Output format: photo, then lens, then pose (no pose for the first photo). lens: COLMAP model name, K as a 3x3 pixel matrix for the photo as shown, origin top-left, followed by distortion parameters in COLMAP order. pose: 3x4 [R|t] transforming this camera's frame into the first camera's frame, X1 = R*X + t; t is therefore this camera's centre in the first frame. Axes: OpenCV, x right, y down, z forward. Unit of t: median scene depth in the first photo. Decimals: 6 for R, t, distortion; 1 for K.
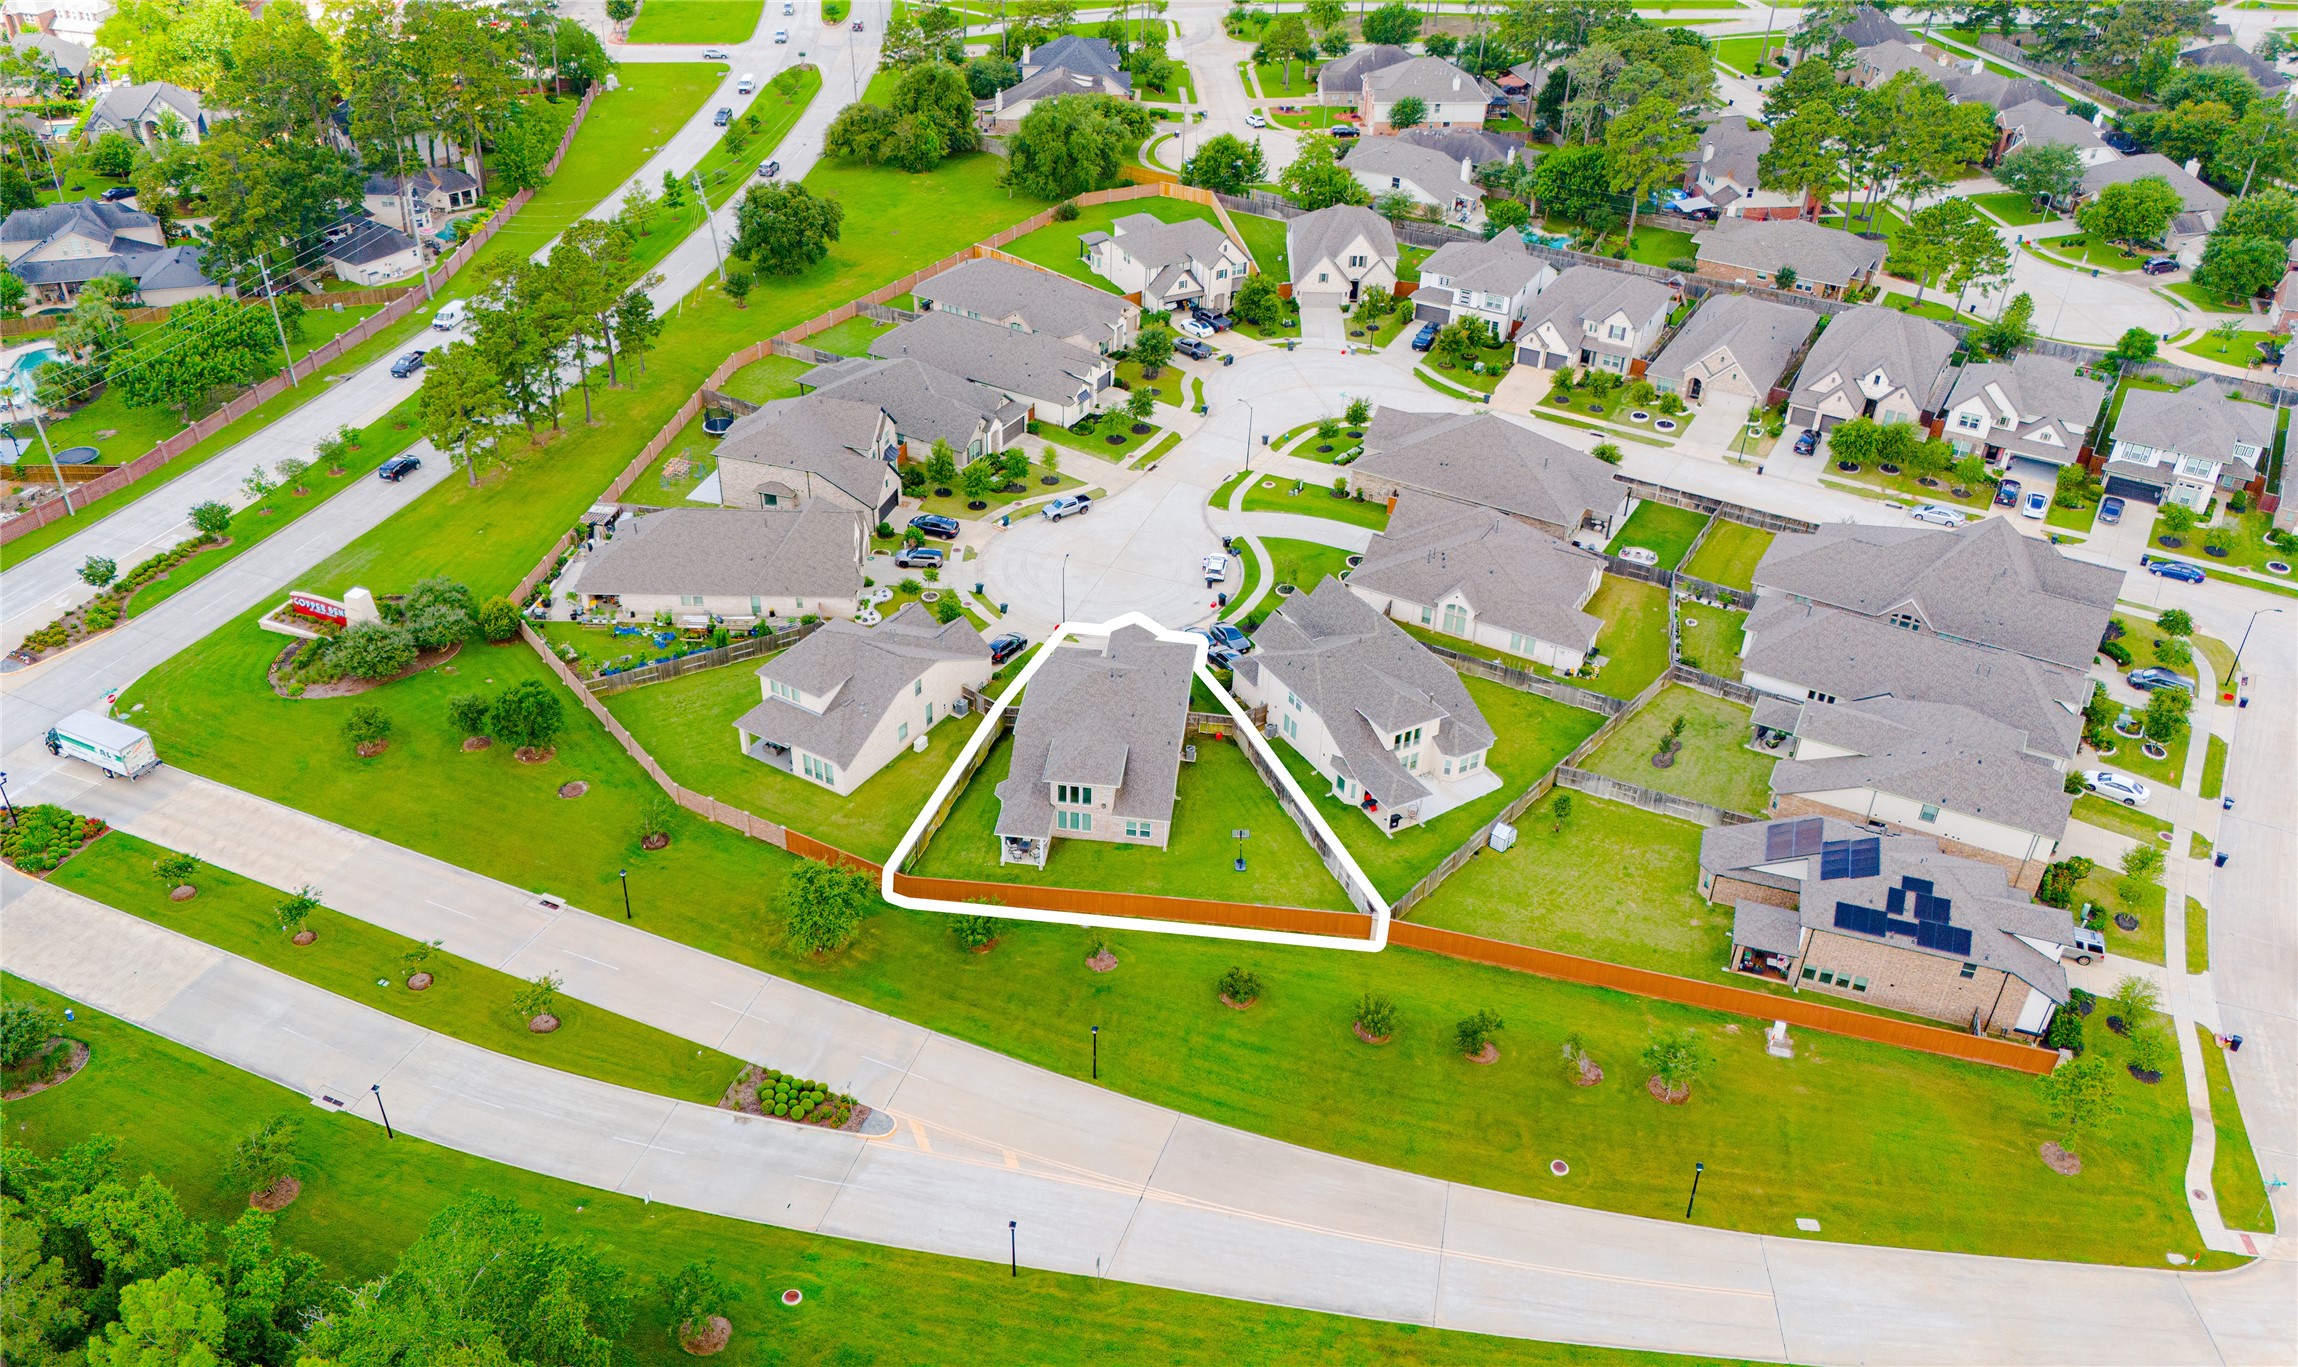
lens RADIAL K [[1763.1, 0, 1081.2], [0, 1763.1, 687.0], [0, 0, 1]] dist [0.046002, -0.003089]
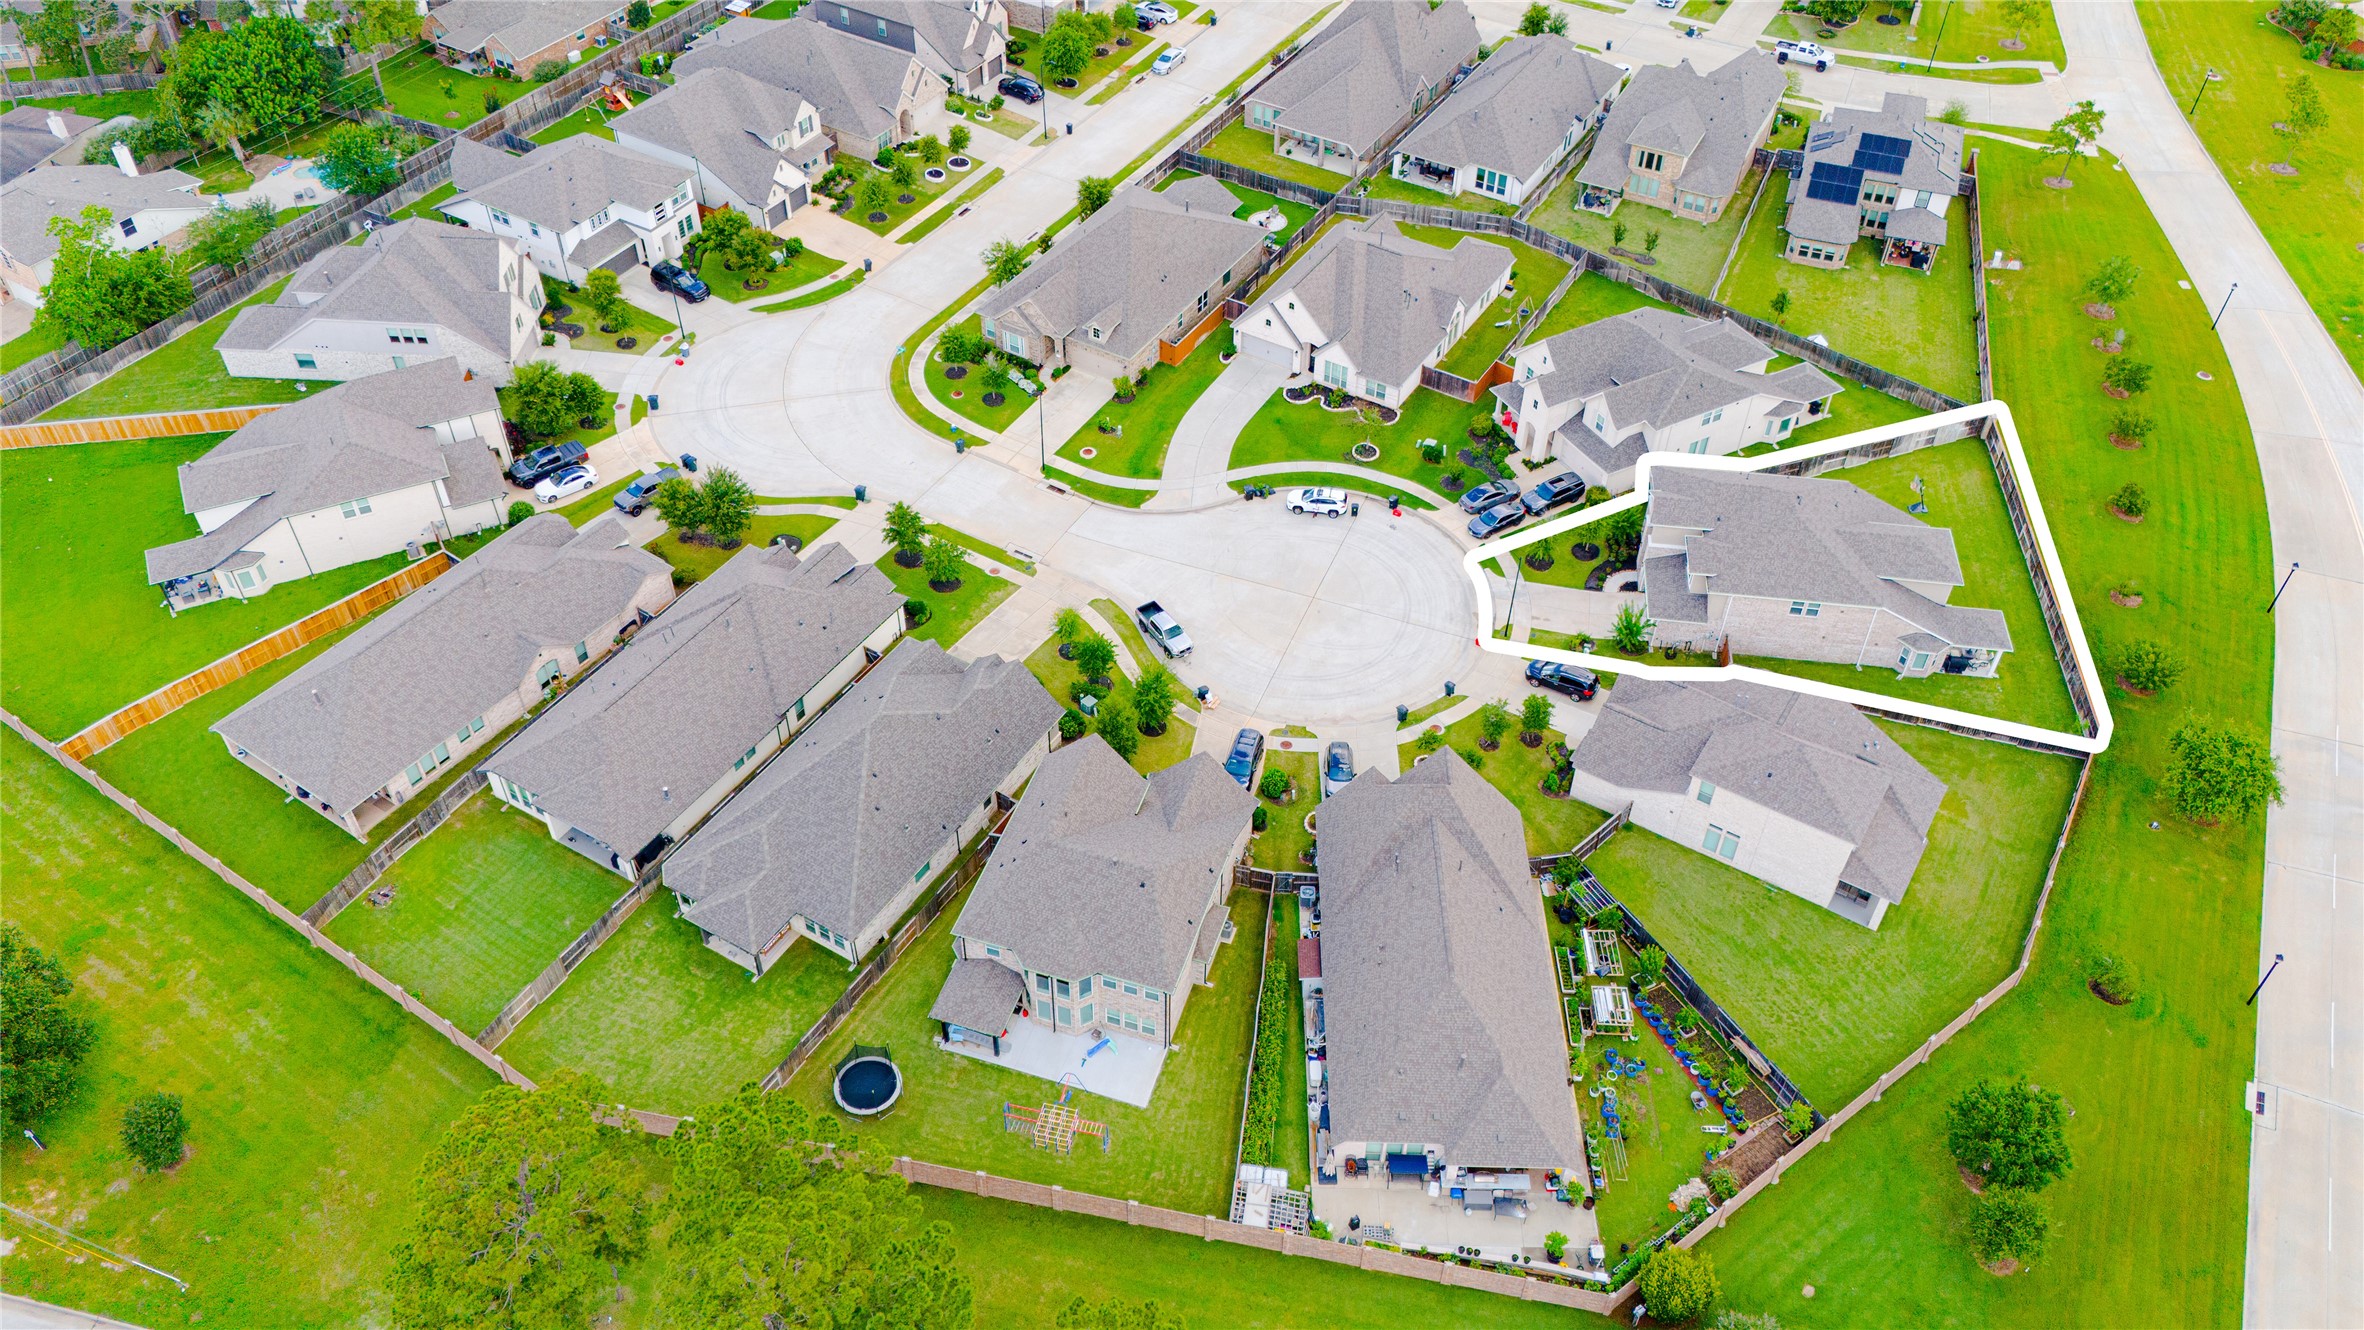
lens RADIAL K [[1754.7, 0, 1169.7], [0, 1754.7, 659.4], [0, 0, 1]] dist [0.060908, -0.045283]
pose [[0.004918, -0.710979, 0.703197, -0.501238], [0.556280, 0.586302, 0.588900, -0.499515], [-0.830980, 0.388278, 0.398387, 0.714245]]
